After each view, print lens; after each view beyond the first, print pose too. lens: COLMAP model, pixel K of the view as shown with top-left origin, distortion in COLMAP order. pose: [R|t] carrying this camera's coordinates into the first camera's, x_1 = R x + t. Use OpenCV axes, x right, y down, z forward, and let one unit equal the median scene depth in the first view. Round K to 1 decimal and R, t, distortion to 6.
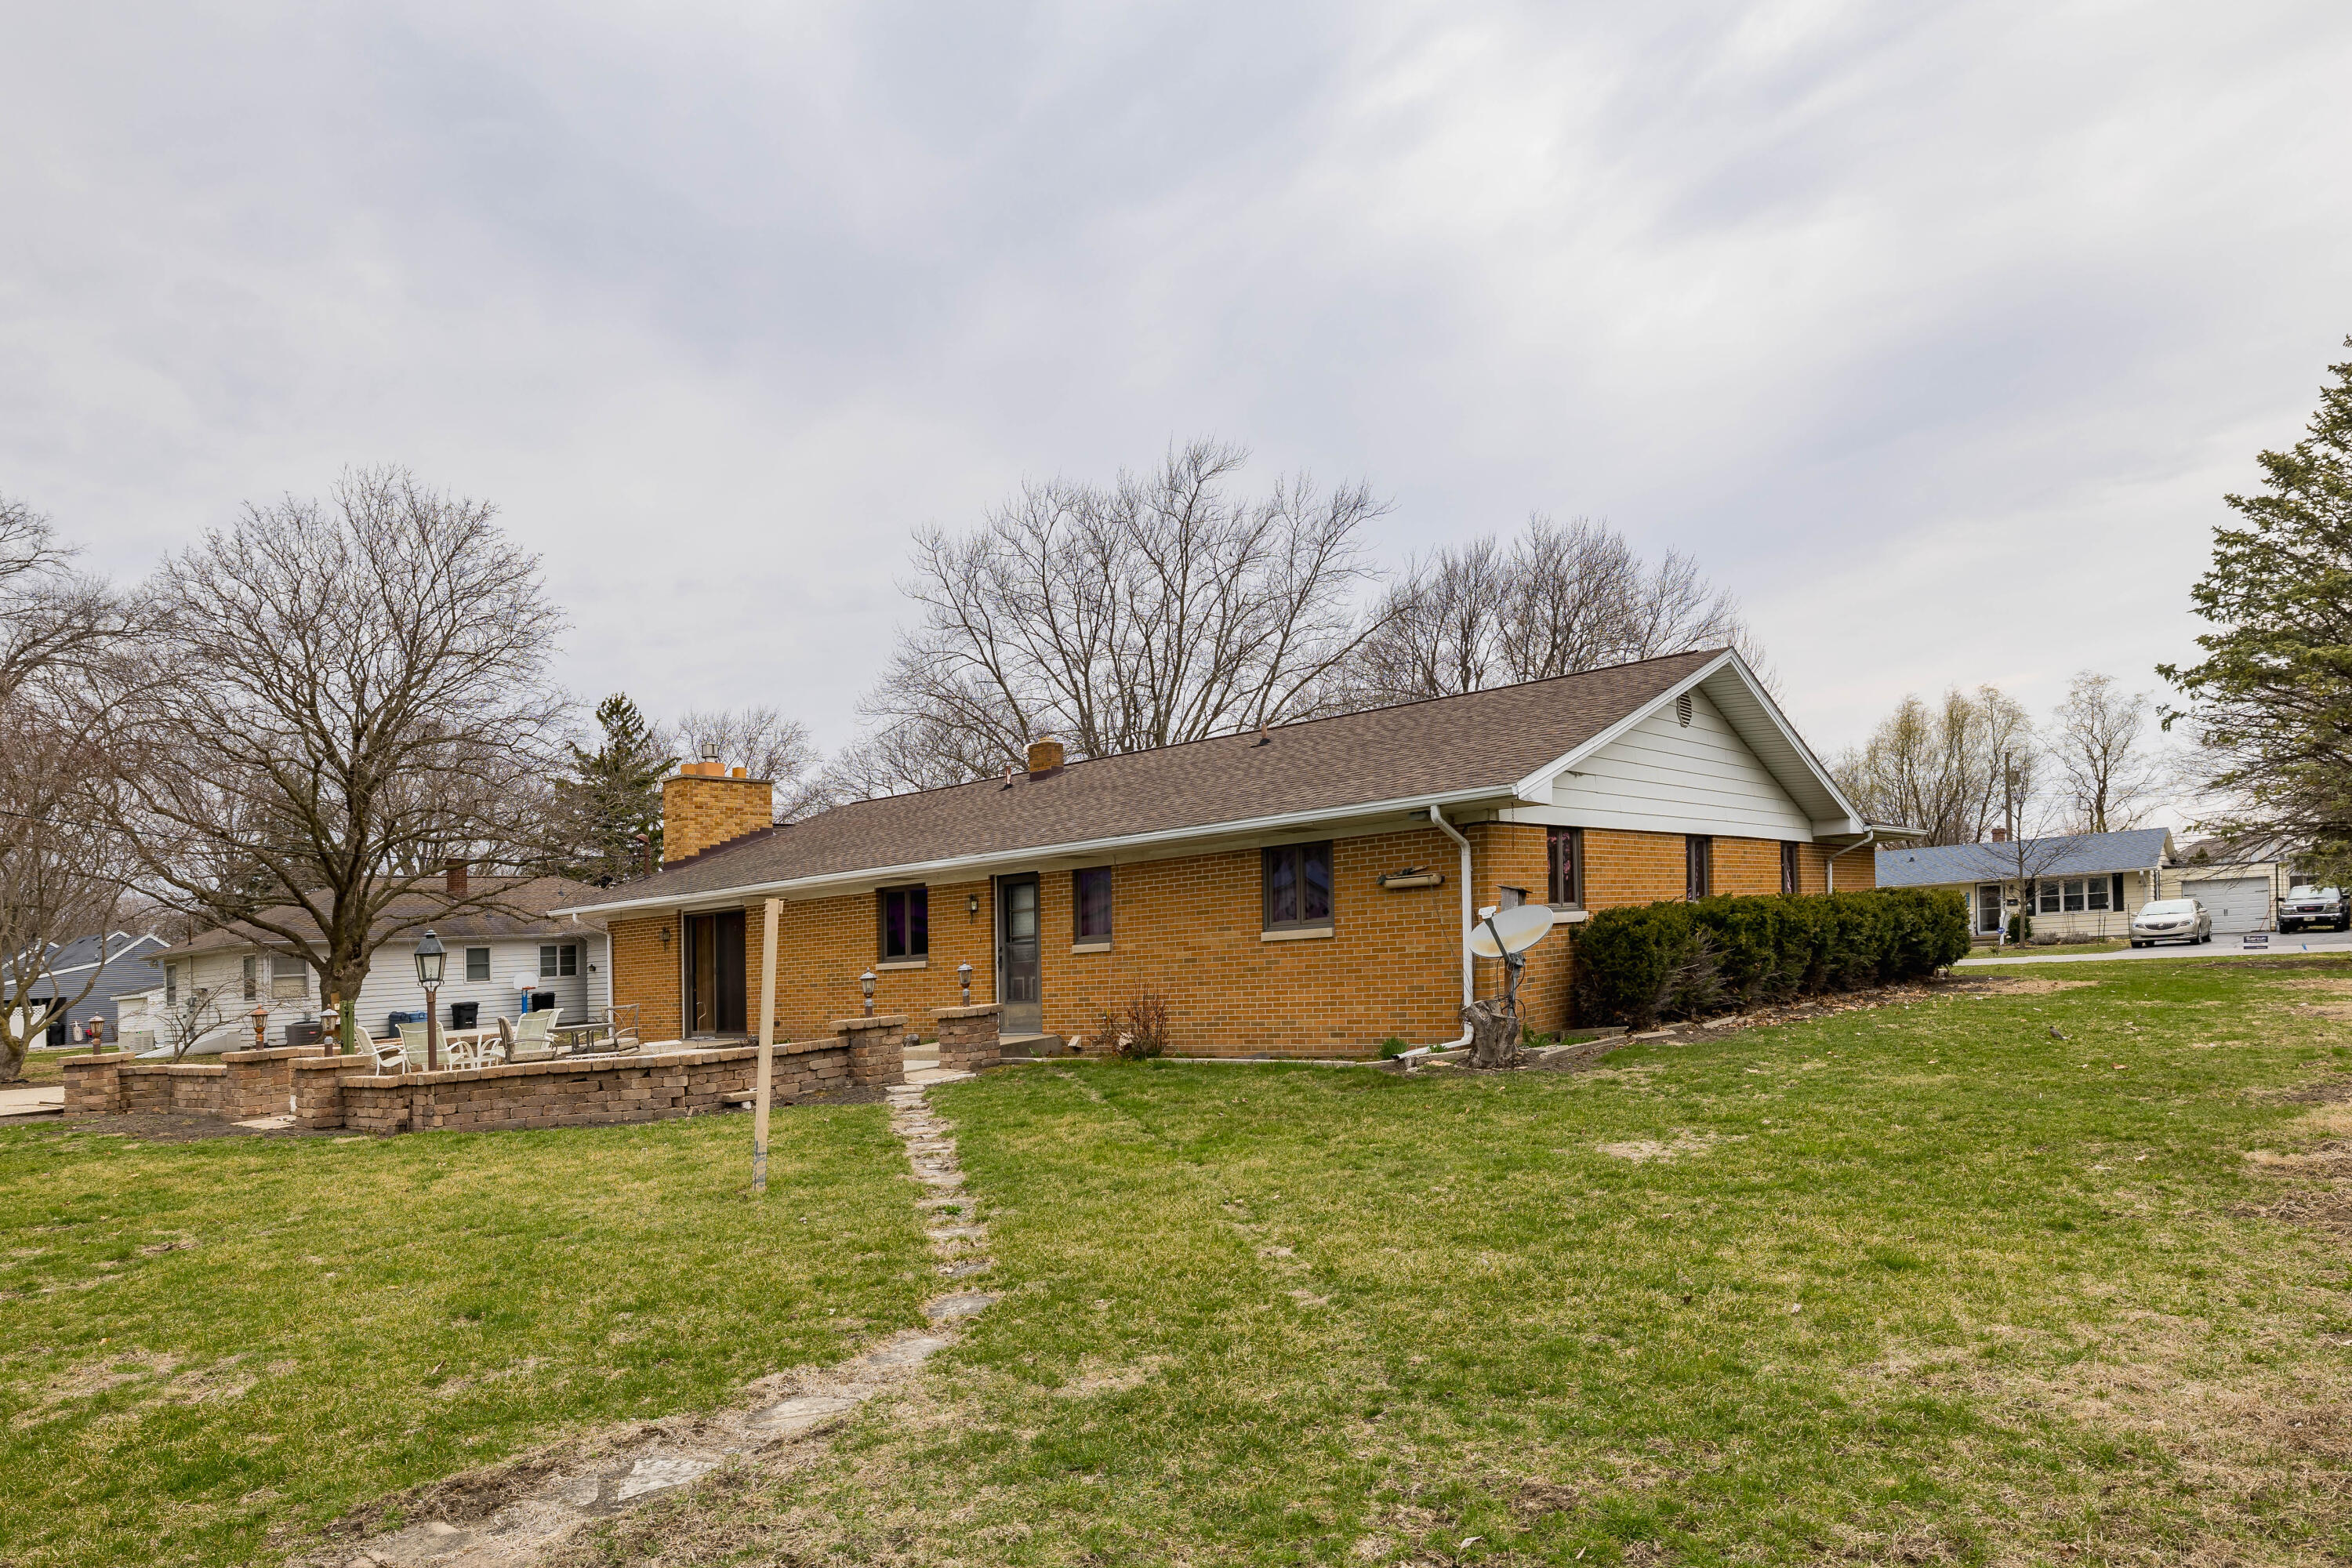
lens RADIAL K [[1429.3, 0, 1154.1], [0, 1429.3, 823.6], [0, 0, 1]] dist [0.004507, 0.000024]
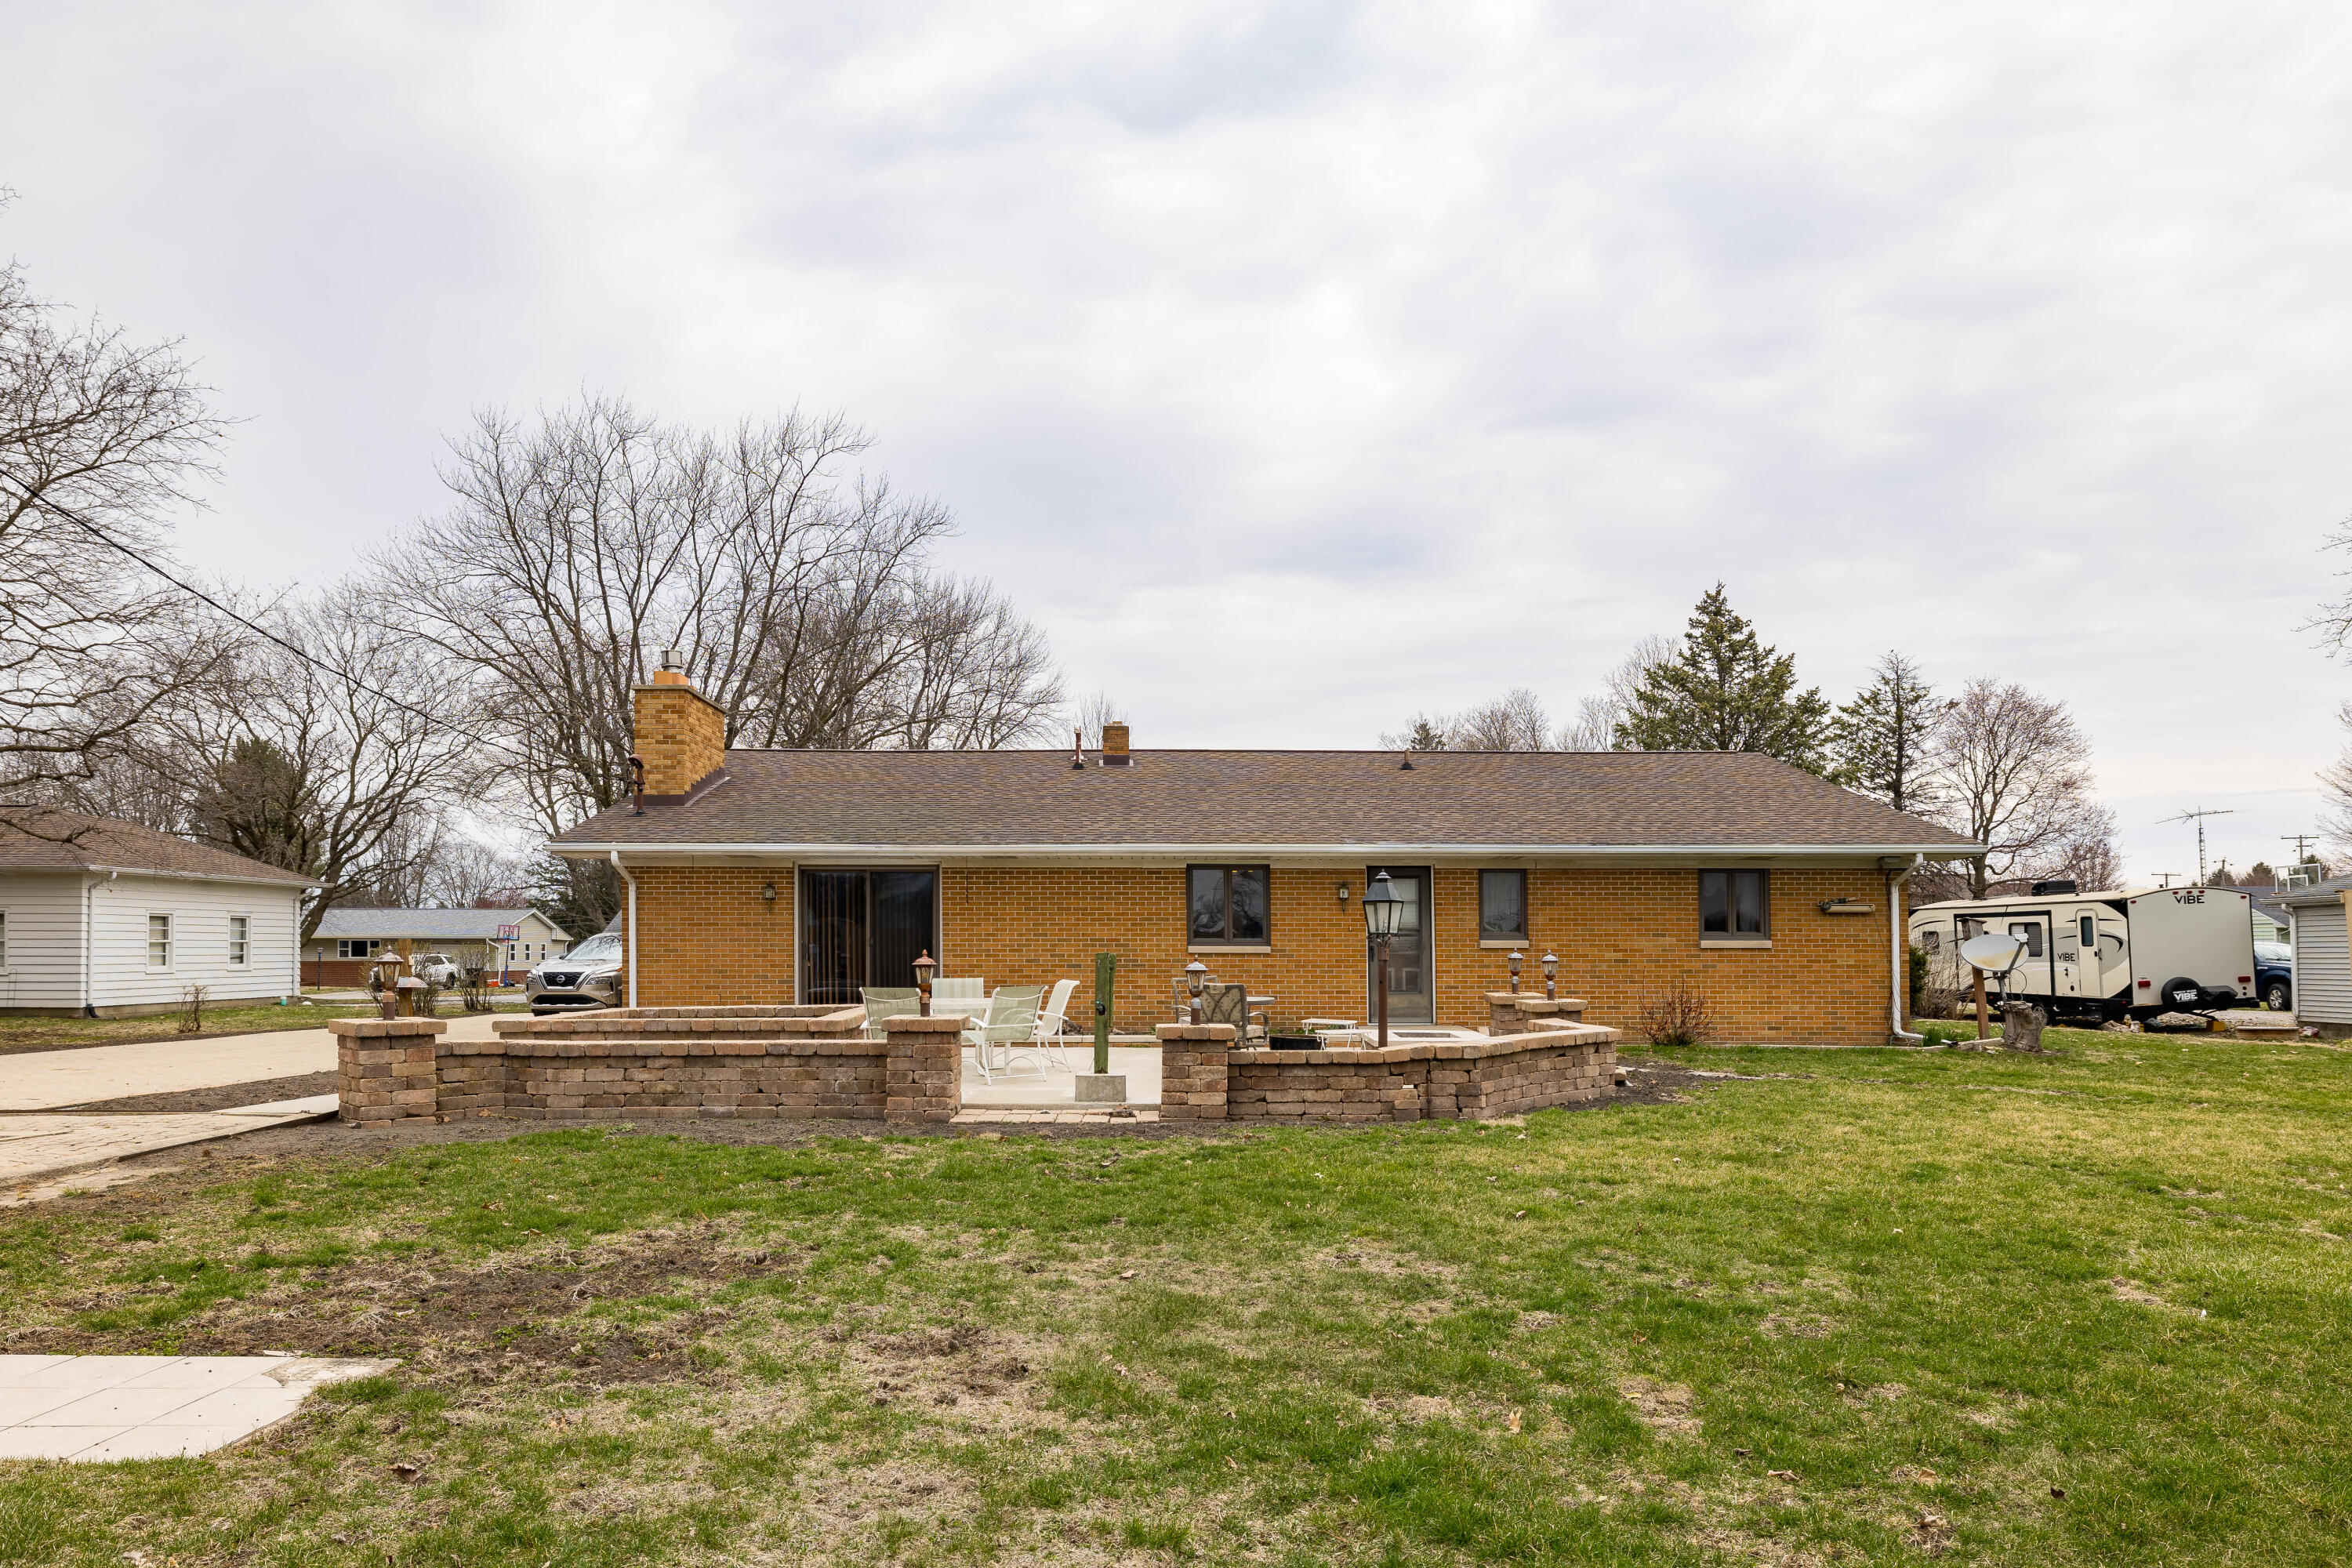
lens RADIAL K [[1374.5, 0, 1176.1], [0, 1374.5, 779.9], [0, 0, 1]] dist [-0.000001, 0.003482]
pose [[0.748454, 0.140482, 0.648137, -0.599949], [-0.104497, 0.990080, -0.093927, 0.057777], [-0.654902, 0.002572, 0.755709, 0.253570]]
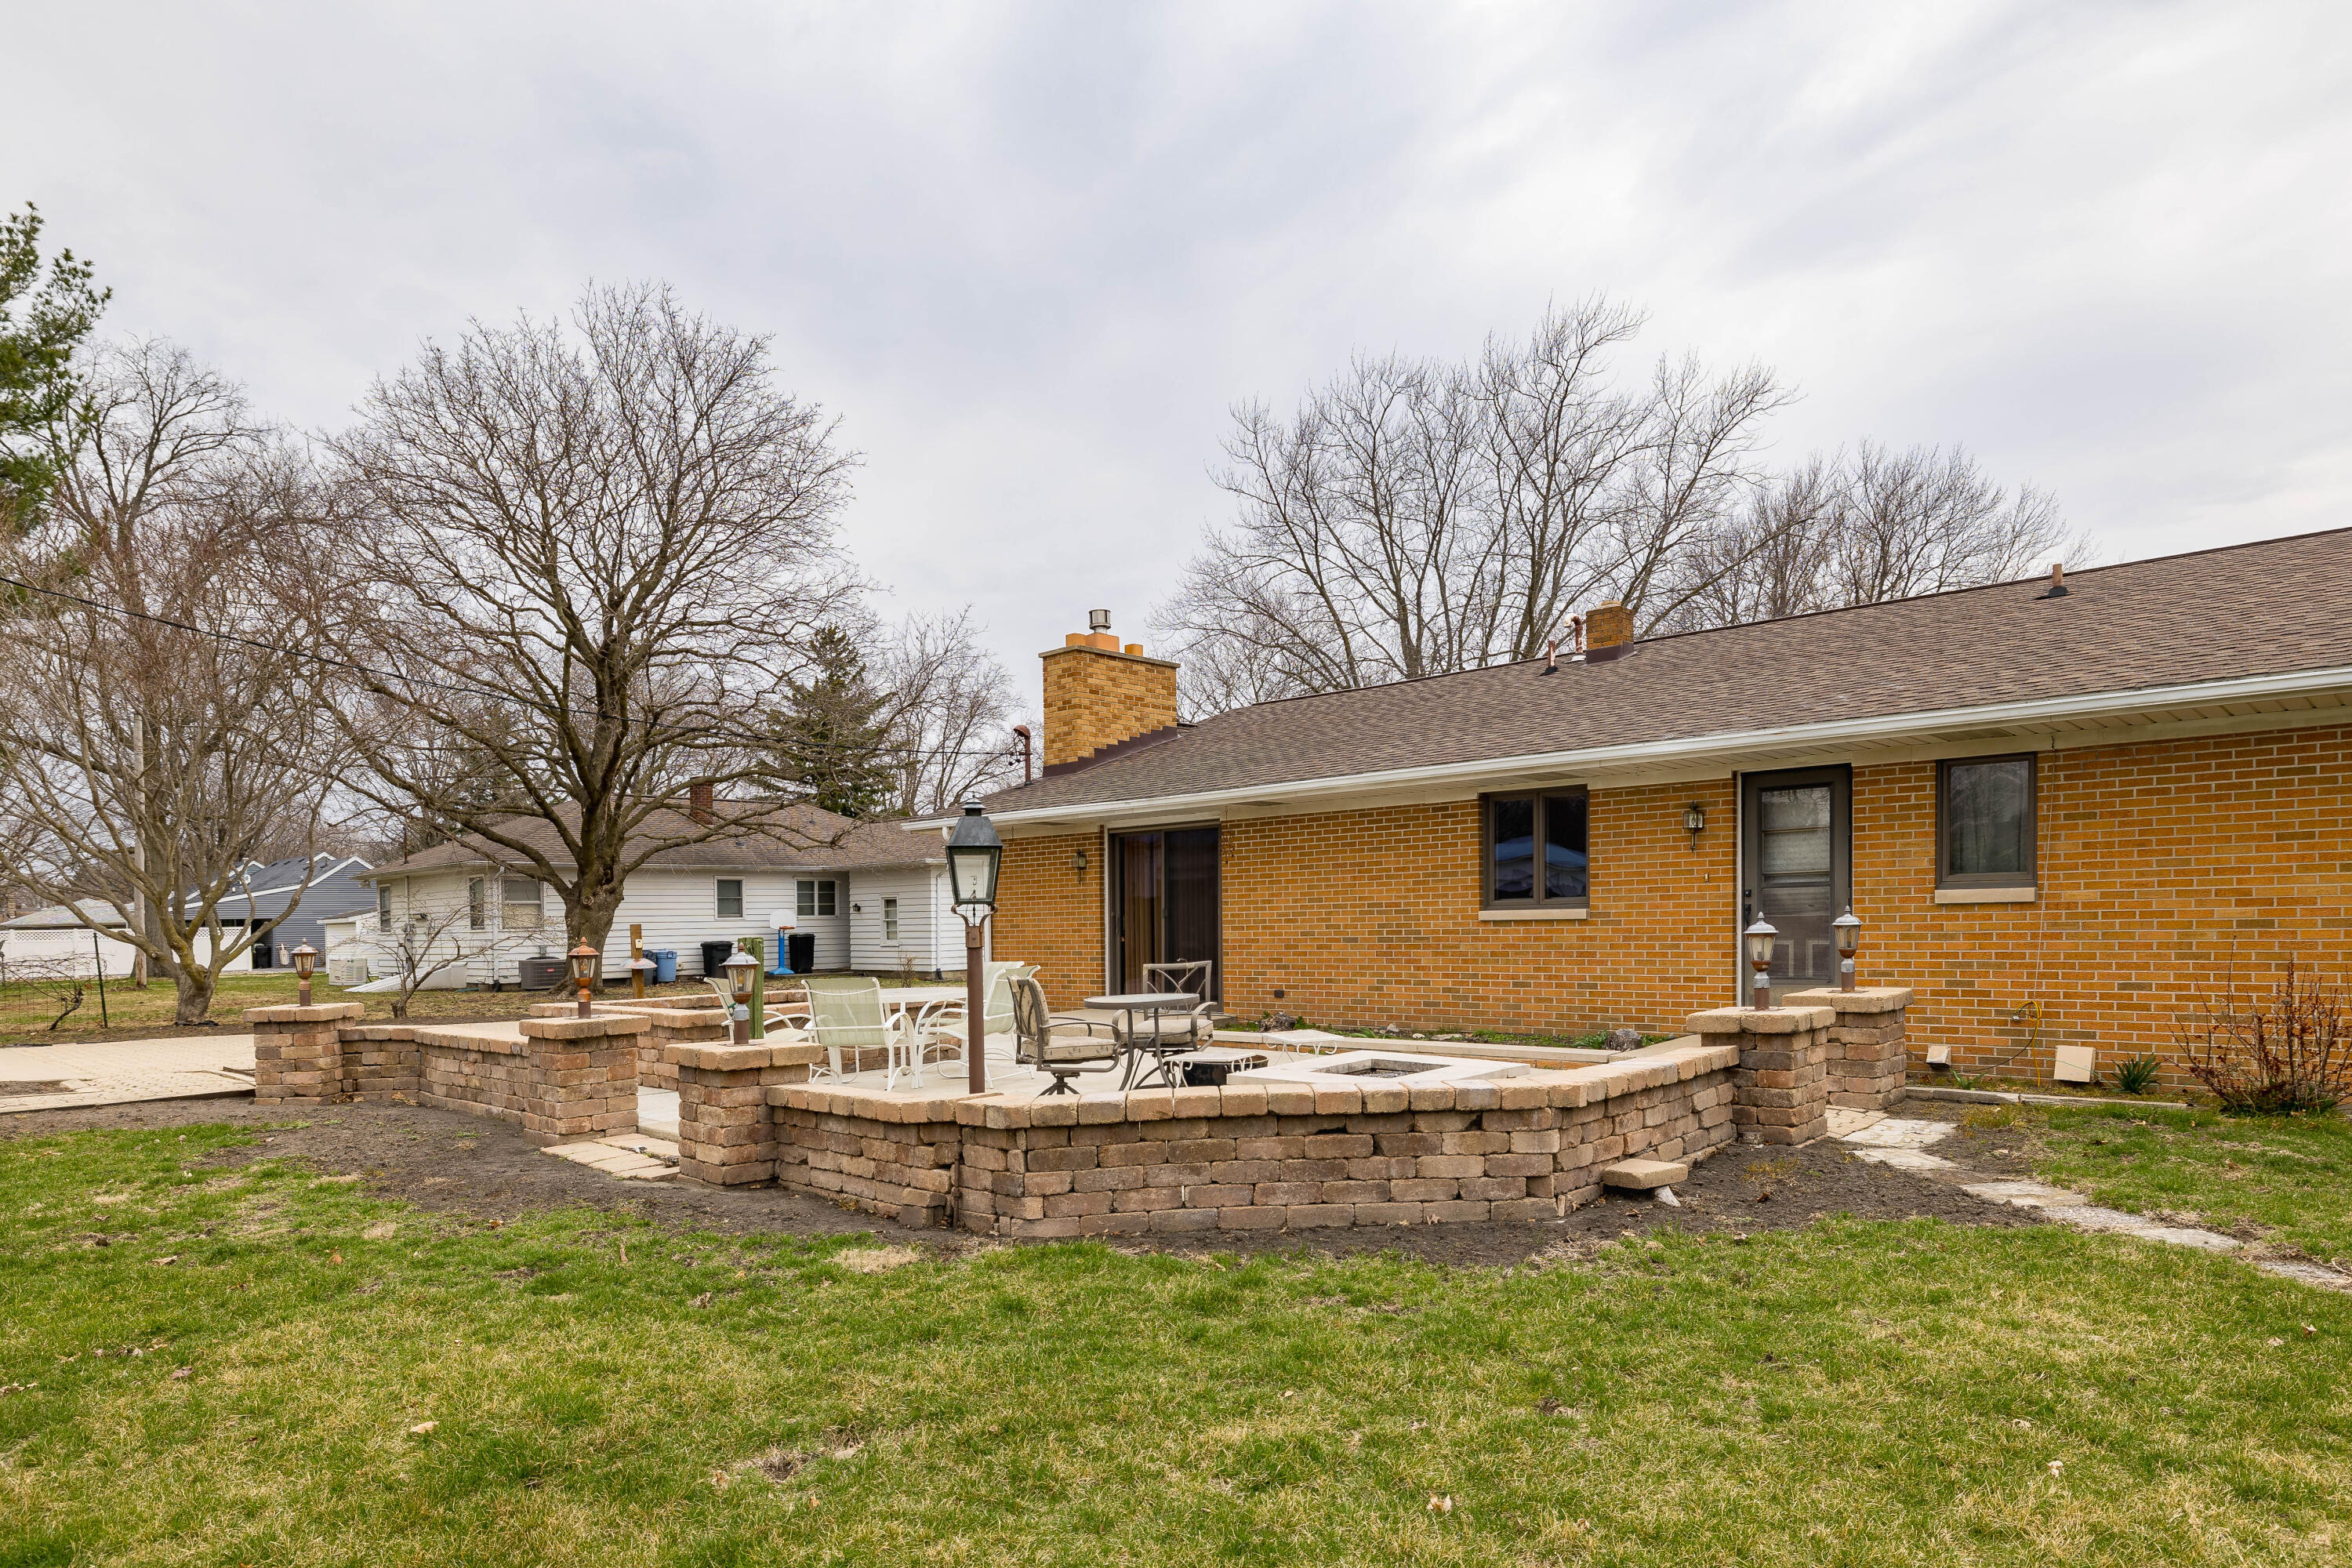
lens RADIAL K [[1374.5, 0, 1236.1], [0, 1374.5, 890.4], [0, 0, 1]] dist [-0.000001, 0.003482]
pose [[0.998594, 0.037433, -0.037531, -0.213149], [-0.034673, 0.996825, 0.071684, 0.036815], [0.040095, -0.070281, 0.996721, 0.288461]]
